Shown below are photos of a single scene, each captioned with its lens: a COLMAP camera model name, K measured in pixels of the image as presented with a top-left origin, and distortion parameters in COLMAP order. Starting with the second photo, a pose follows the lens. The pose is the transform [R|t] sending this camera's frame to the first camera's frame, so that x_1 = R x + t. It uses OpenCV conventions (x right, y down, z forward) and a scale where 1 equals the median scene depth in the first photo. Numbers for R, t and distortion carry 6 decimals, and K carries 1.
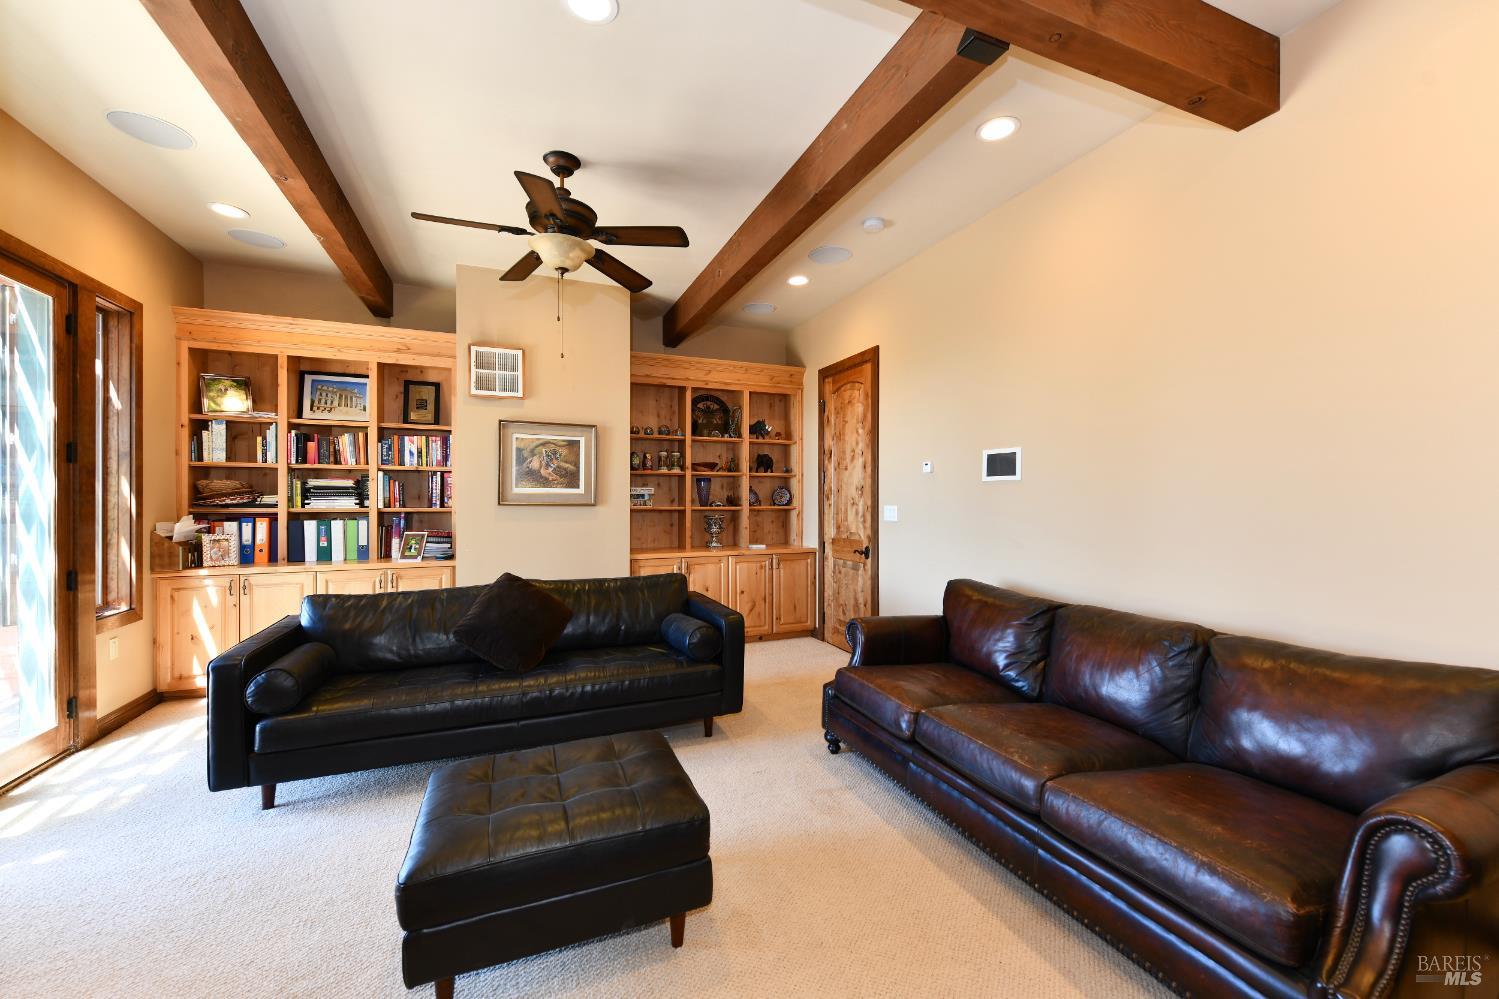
lens RADIAL K [[589.0, 0, 751.7], [0, 589.0, 500.6], [0, 0, 1]] dist [0.000331, -0.000059]
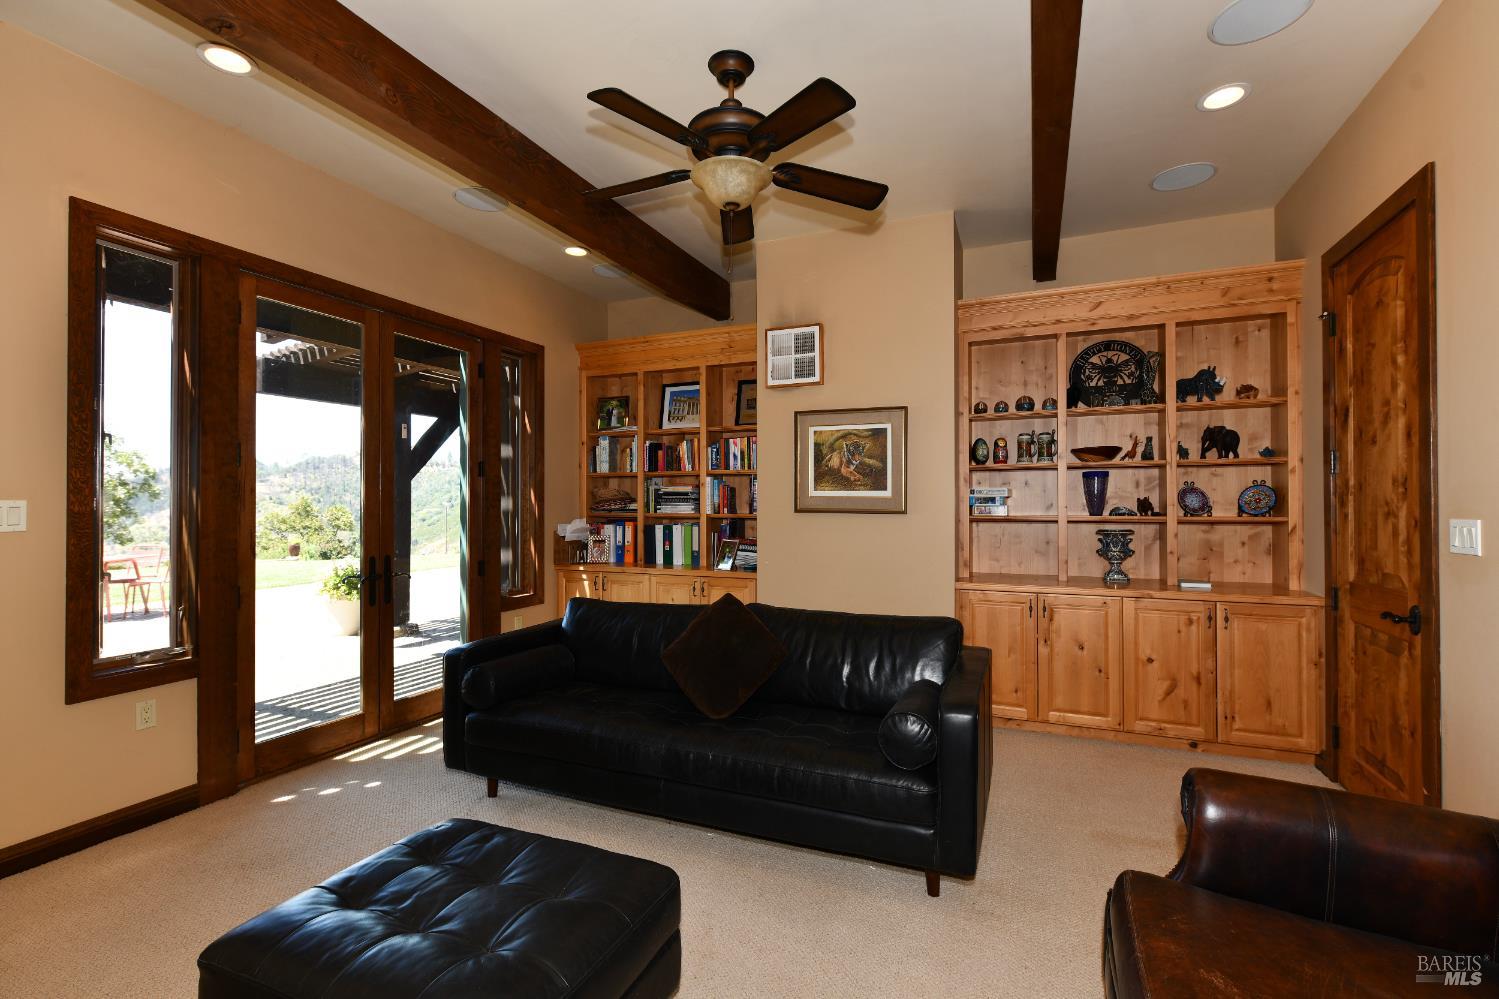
lens RADIAL K [[662.8, 0, 751.7], [0, 662.8, 499.1], [0, 0, 1]] dist [-0.000182, -0.000166]
pose [[0.706745, -0.006408, -0.707439, 0.198489], [0.000644, 0.999964, -0.008414, -0.002465], [0.707468, 0.005491, 0.706724, 0.270542]]
